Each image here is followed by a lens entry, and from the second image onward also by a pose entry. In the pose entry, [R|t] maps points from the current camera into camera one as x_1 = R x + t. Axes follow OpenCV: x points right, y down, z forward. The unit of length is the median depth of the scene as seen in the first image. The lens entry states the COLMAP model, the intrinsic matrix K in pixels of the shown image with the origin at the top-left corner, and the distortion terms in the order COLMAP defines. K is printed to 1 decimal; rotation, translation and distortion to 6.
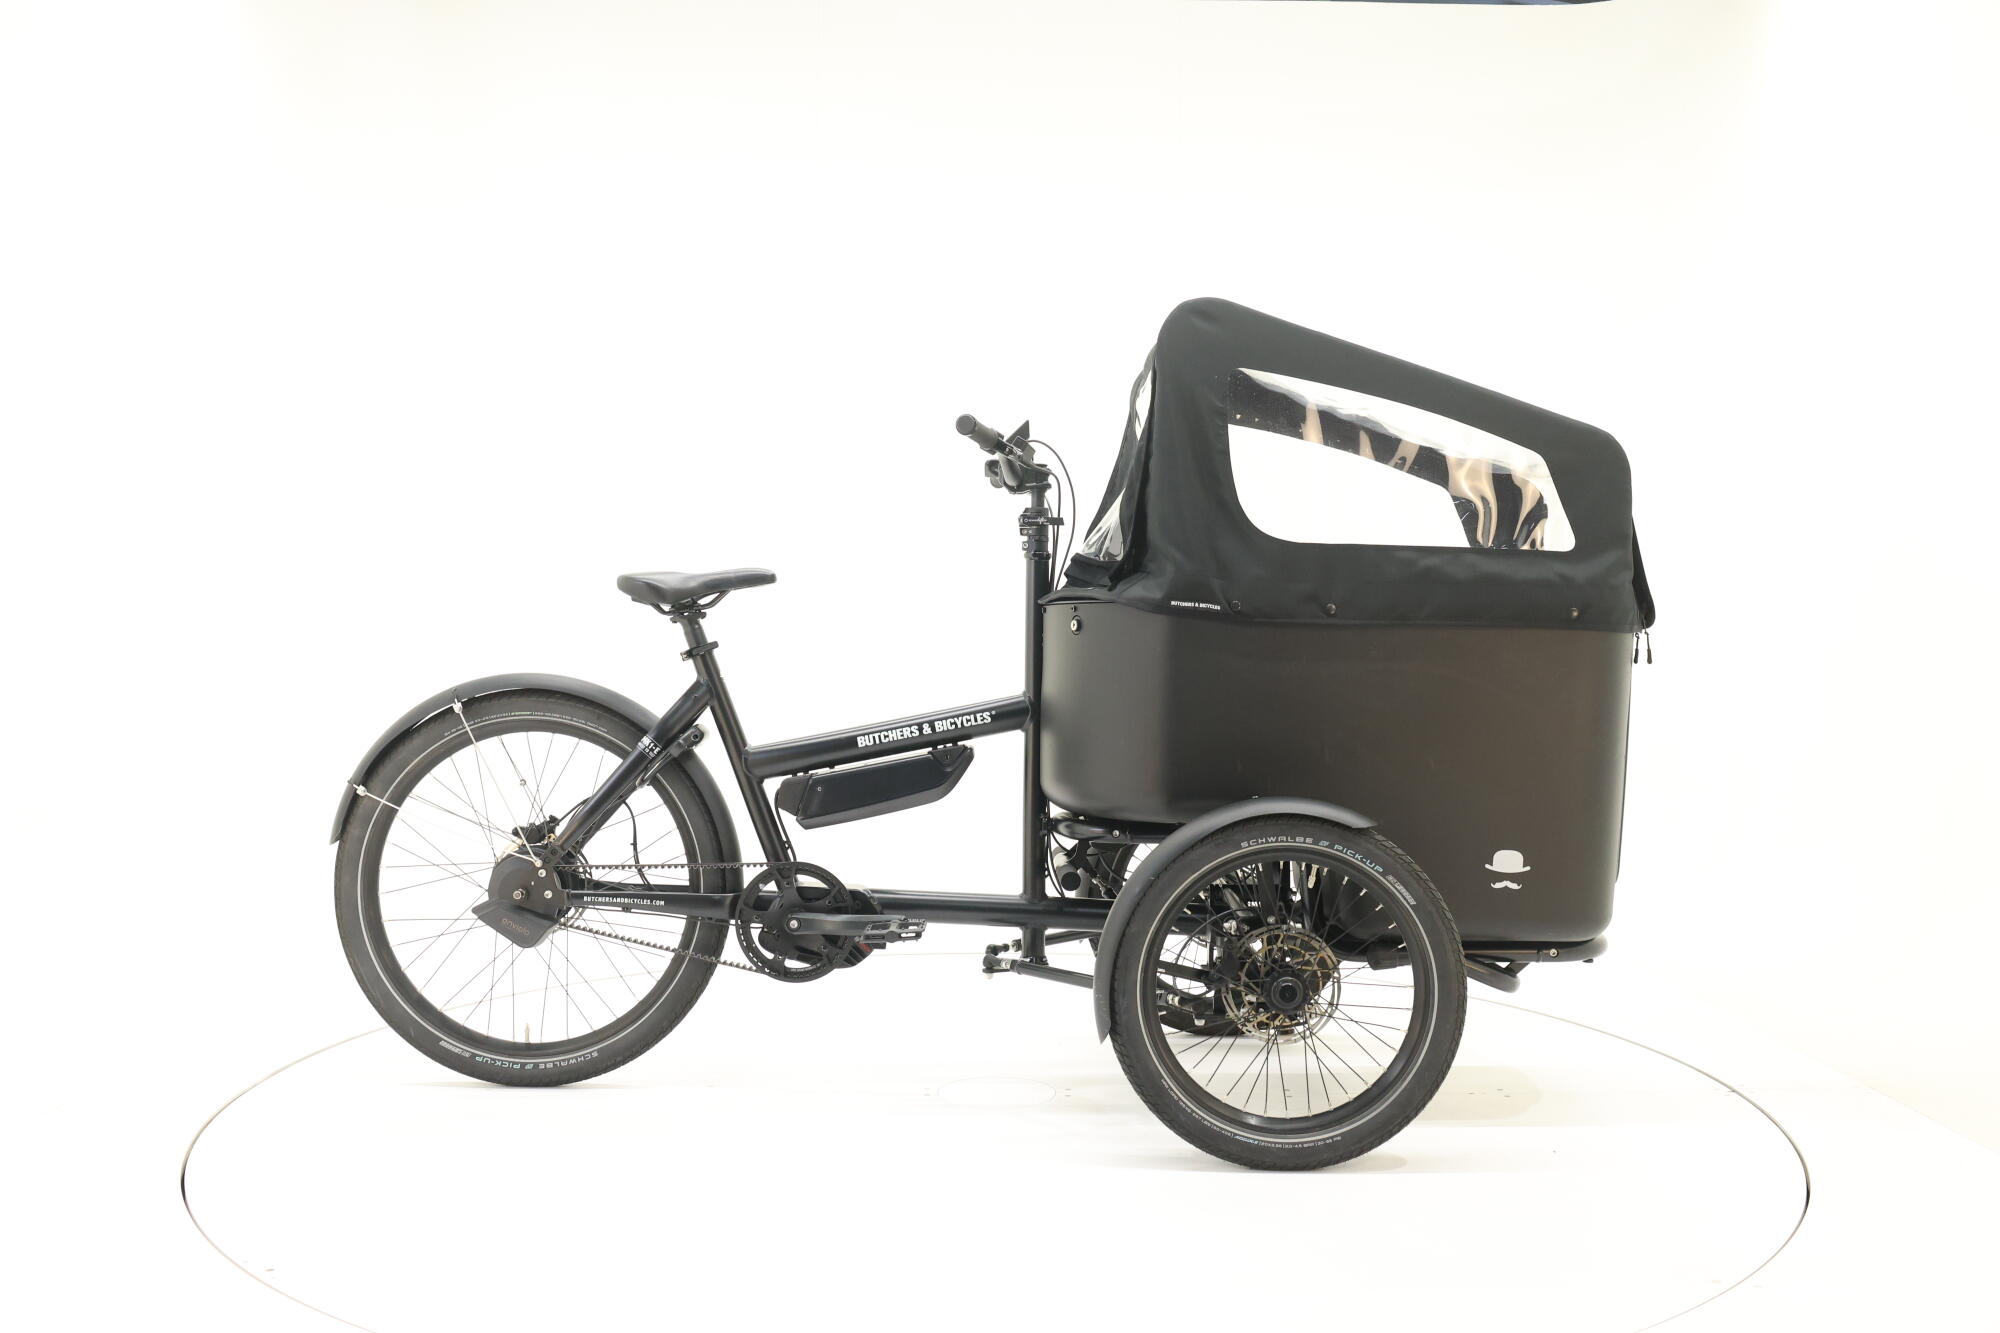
lens RADIAL K [[1775.8, 0, 996.5], [0, 1775.8, 625.2], [0, 0, 1]] dist [-0.019086, -0.003037]
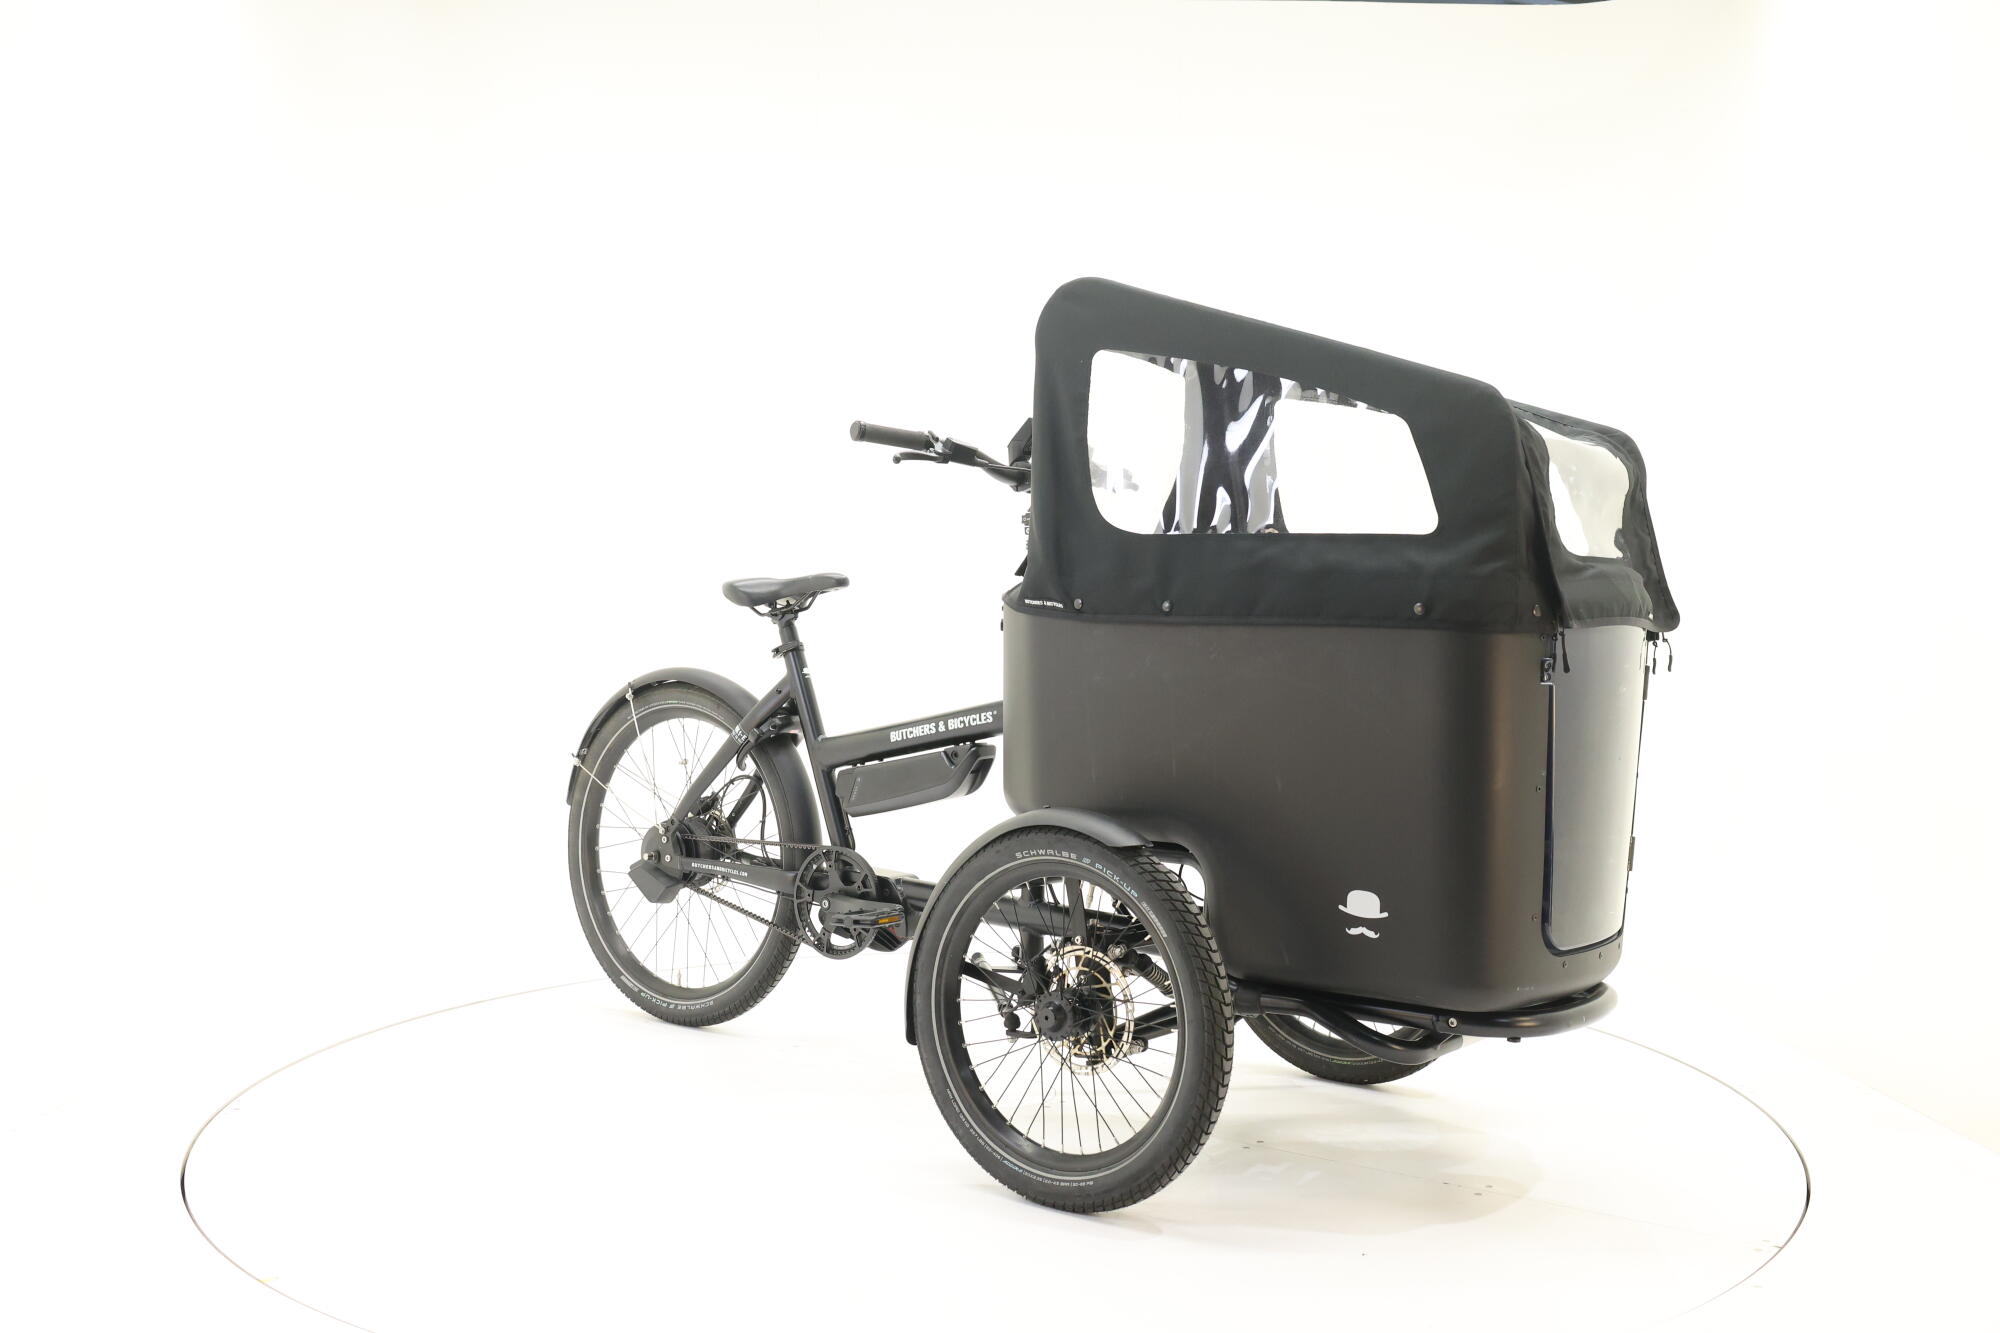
lens RADIAL K [[1775.8, 0, 996.5], [0, 1775.8, 625.2], [0, 0, 1]] dist [-0.019086, -0.003037]
pose [[0.798976, -0.000402, -0.601363, 0.599794], [-0.002251, 0.999991, -0.003659, 0.003576], [0.601359, 0.004277, 0.798967, 0.200109]]
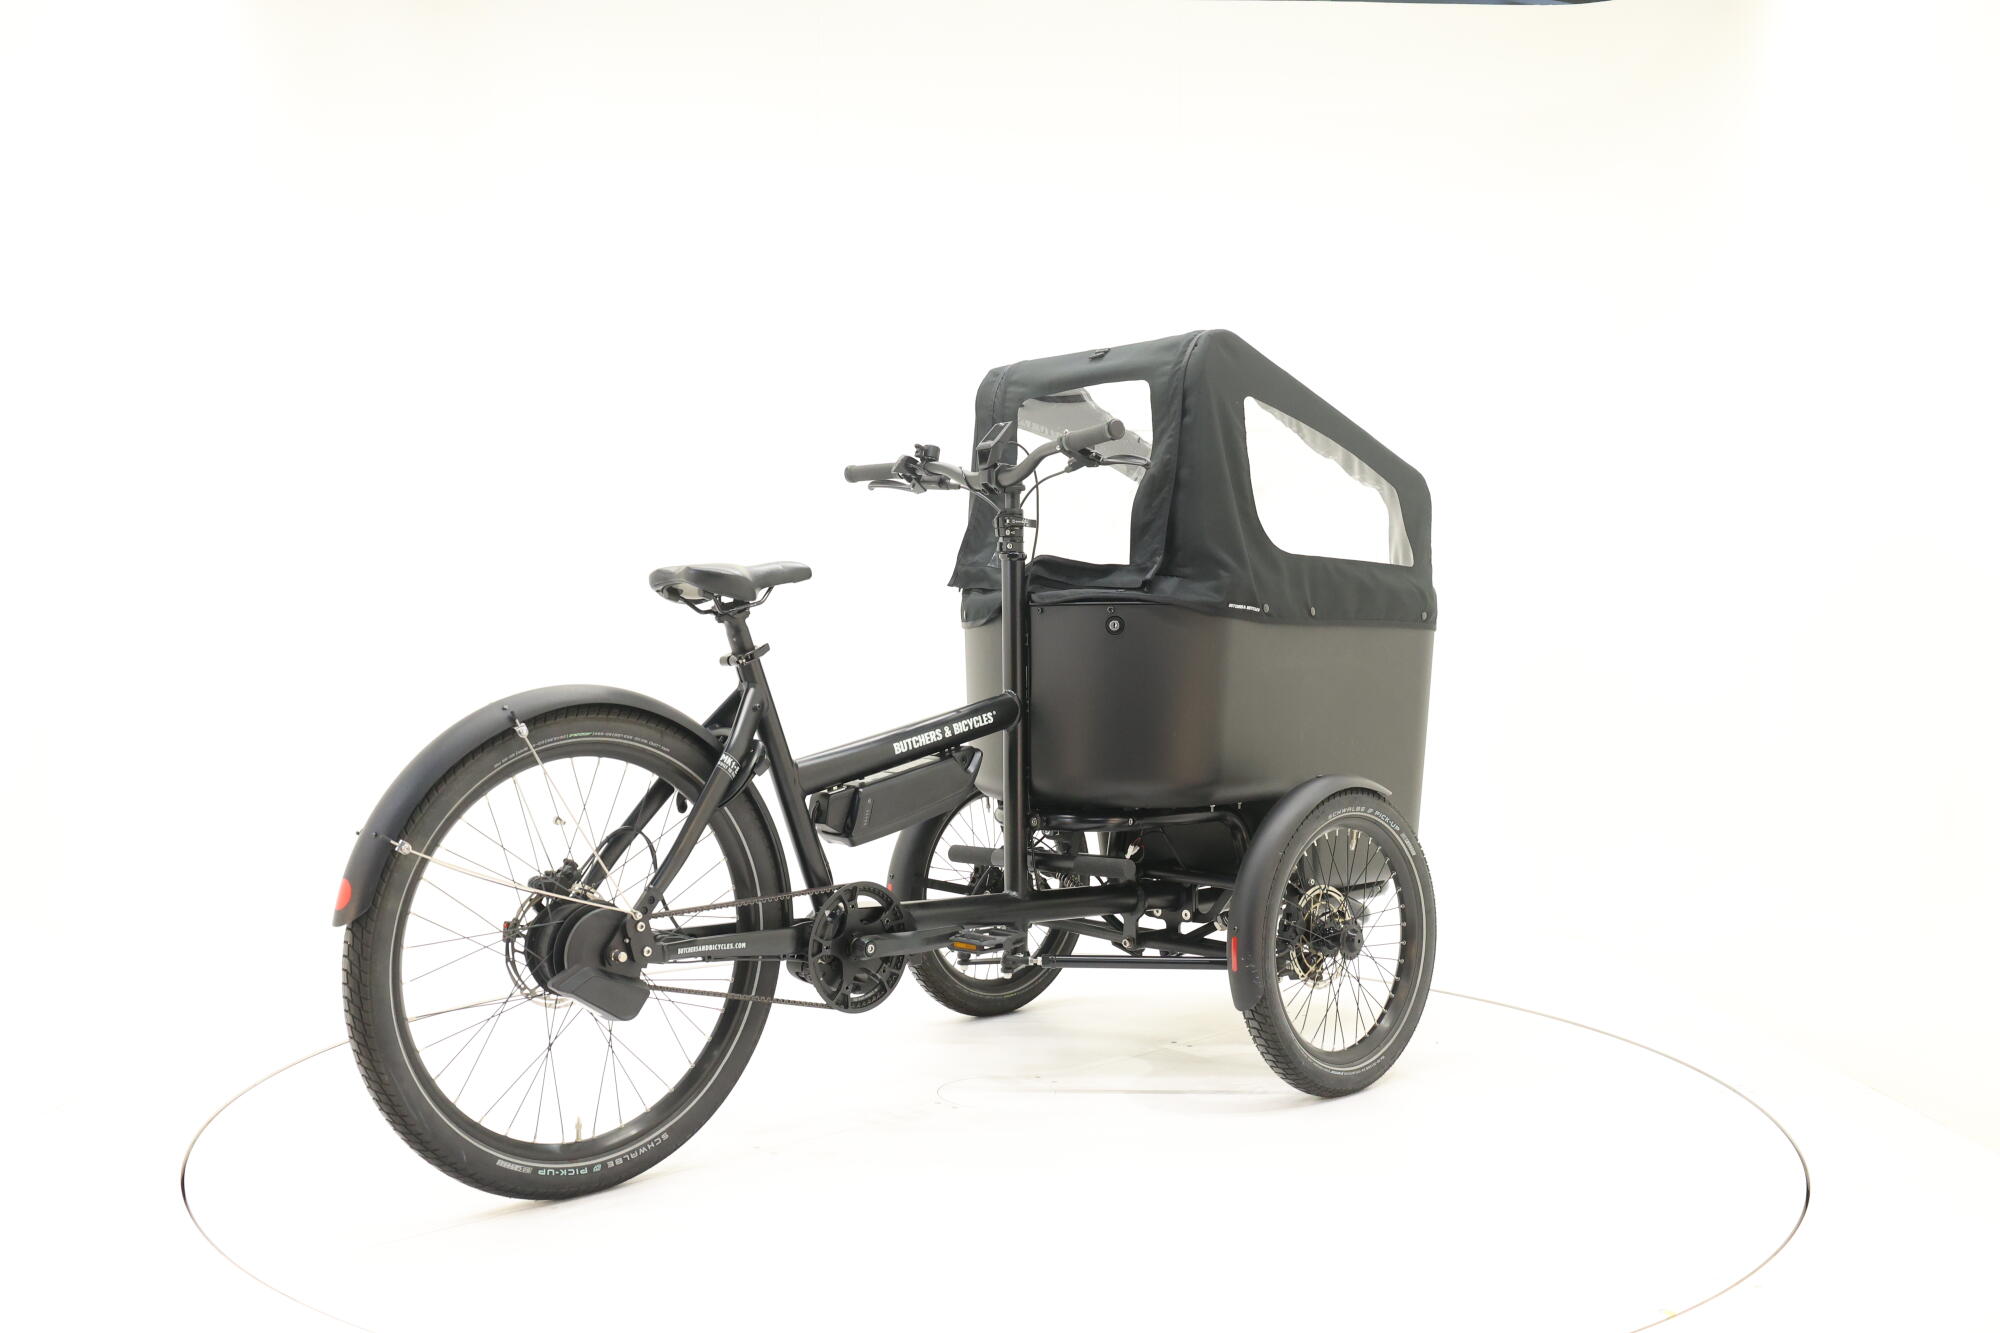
lens RADIAL K [[1775.8, 0, 996.5], [0, 1775.8, 625.2], [0, 0, 1]] dist [-0.019086, -0.003037]
pose [[0.699273, -0.000629, 0.714854, -0.713296], [-0.003442, 0.999985, 0.004248, -0.004143], [-0.714846, -0.005431, 0.699260, 0.300229]]
